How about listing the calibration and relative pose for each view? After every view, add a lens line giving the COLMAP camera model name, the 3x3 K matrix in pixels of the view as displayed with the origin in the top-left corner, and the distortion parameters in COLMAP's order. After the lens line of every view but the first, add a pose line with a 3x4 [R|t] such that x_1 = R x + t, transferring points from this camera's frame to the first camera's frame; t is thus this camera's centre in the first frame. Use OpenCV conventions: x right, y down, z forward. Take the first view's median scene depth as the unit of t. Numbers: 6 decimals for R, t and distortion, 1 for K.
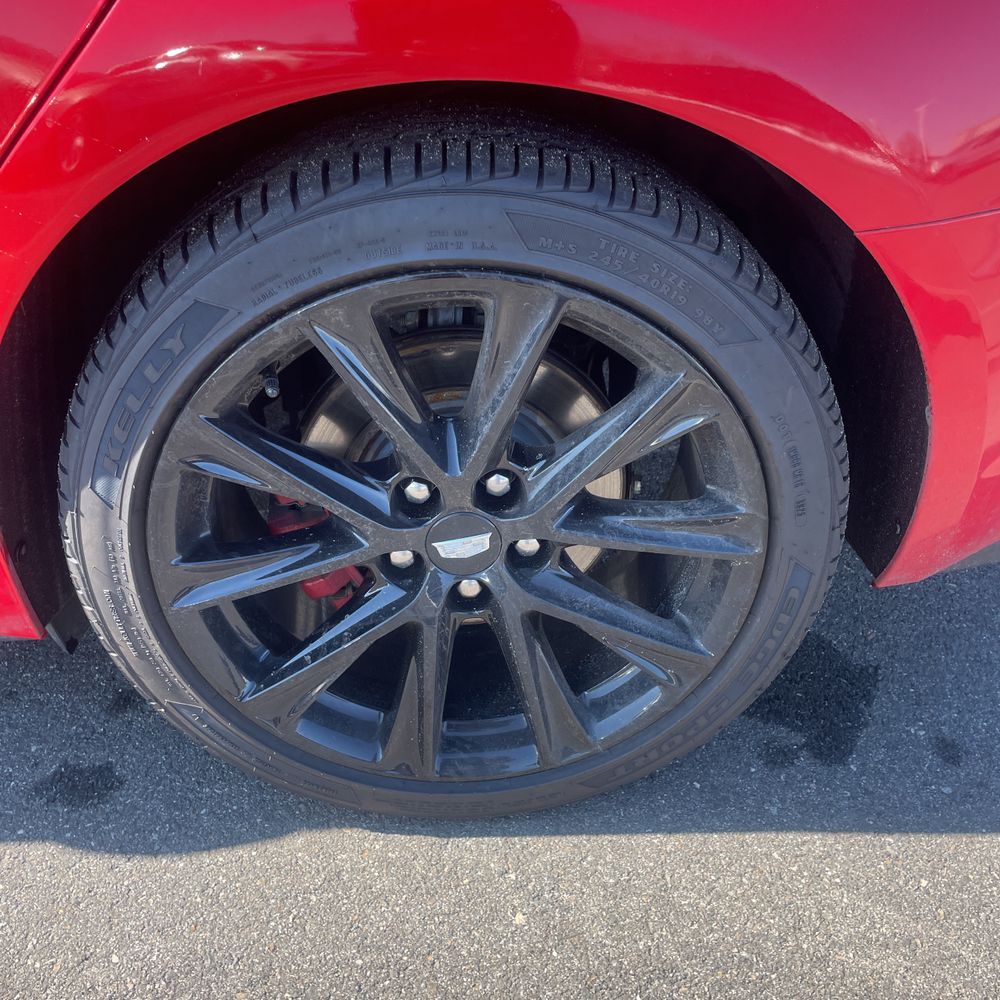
lens RADIAL K [[1025.7, 0, 521.1], [0, 1025.7, 499.4], [0, 0, 1]] dist [0.096618, -0.126121]
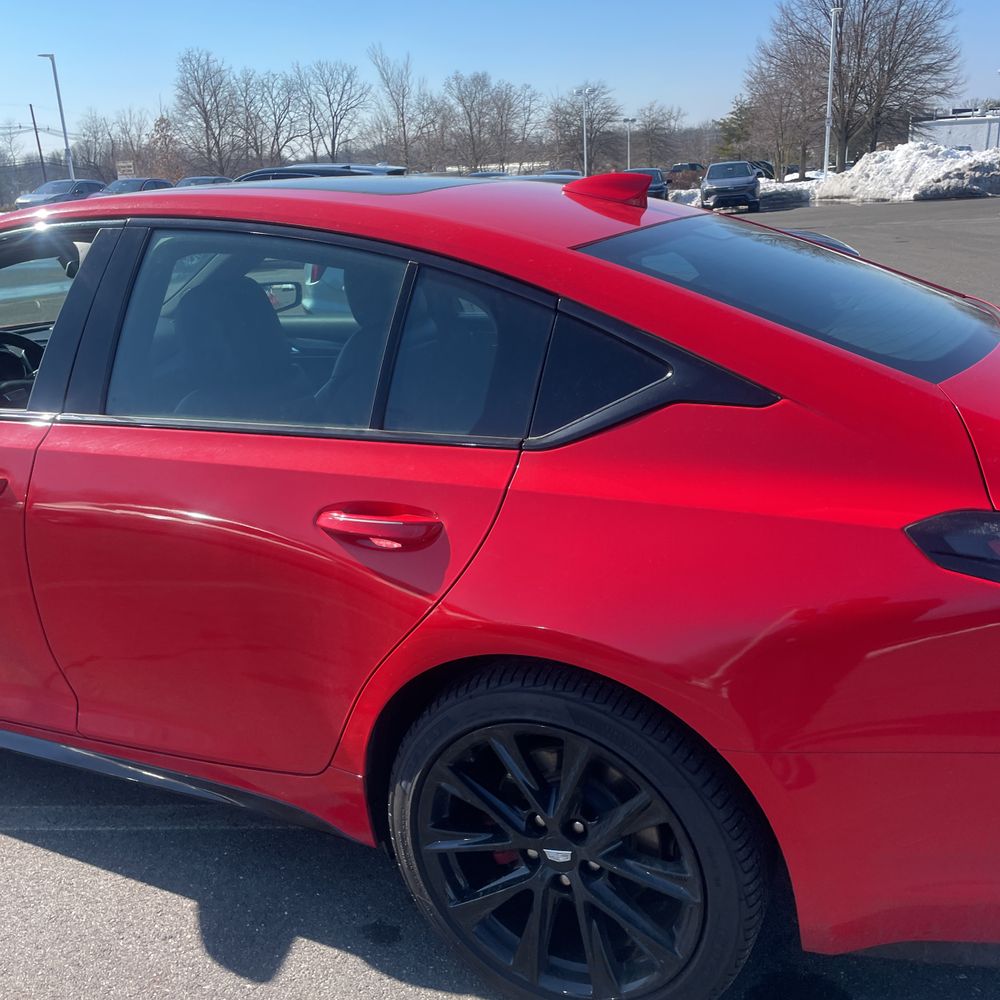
lens RADIAL K [[1015.5, 0, 502.6], [0, 1015.5, 501.0], [0, 0, 1]] dist [0.119543, -0.165110]
pose [[0.875617, 0.099469, -0.472654, 0.714428], [-0.218363, 0.954374, -0.203684, -0.177105], [0.430828, 0.281560, 0.857386, -0.916486]]
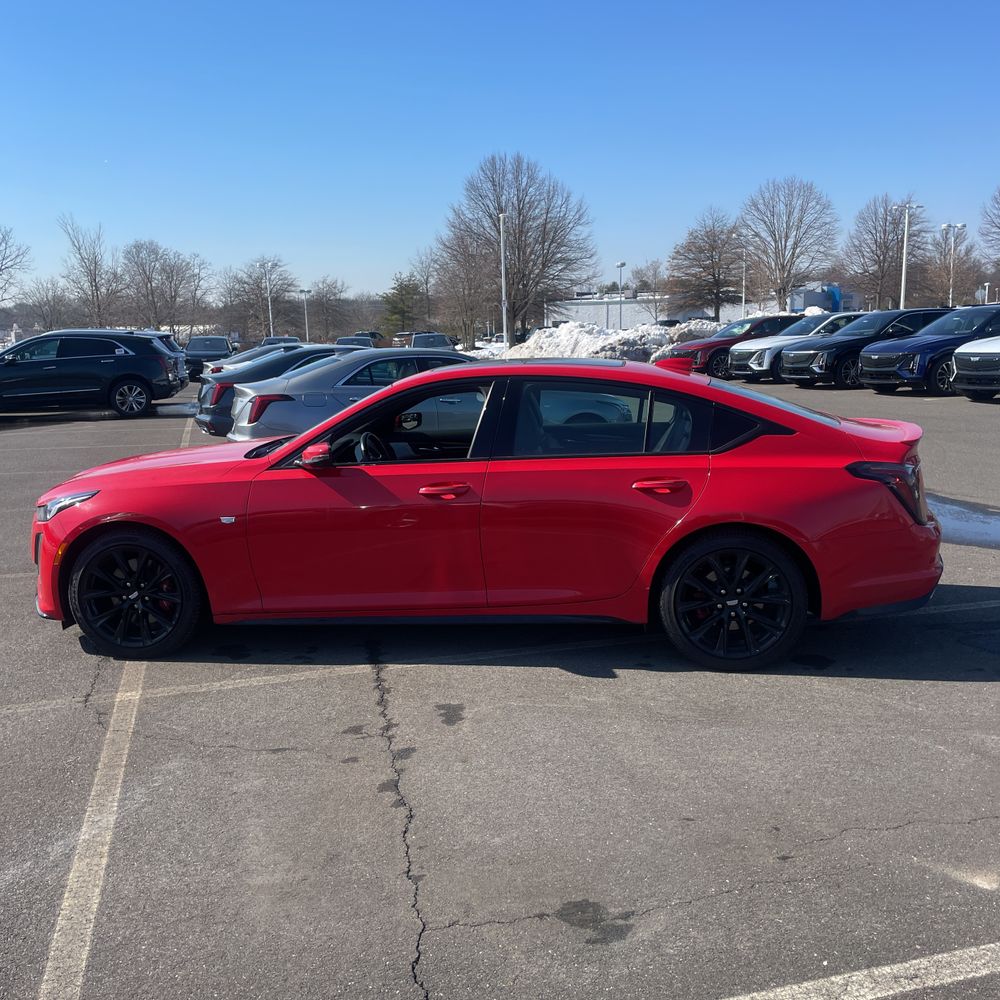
lens RADIAL K [[1015.5, 0, 502.6], [0, 1015.5, 501.0], [0, 0, 1]] dist [0.119543, -0.165110]
pose [[0.983918, -0.007210, -0.178474, -0.281972], [-0.064168, 0.918217, -0.390845, 1.720952], [0.166696, 0.396012, 0.902988, -4.216780]]
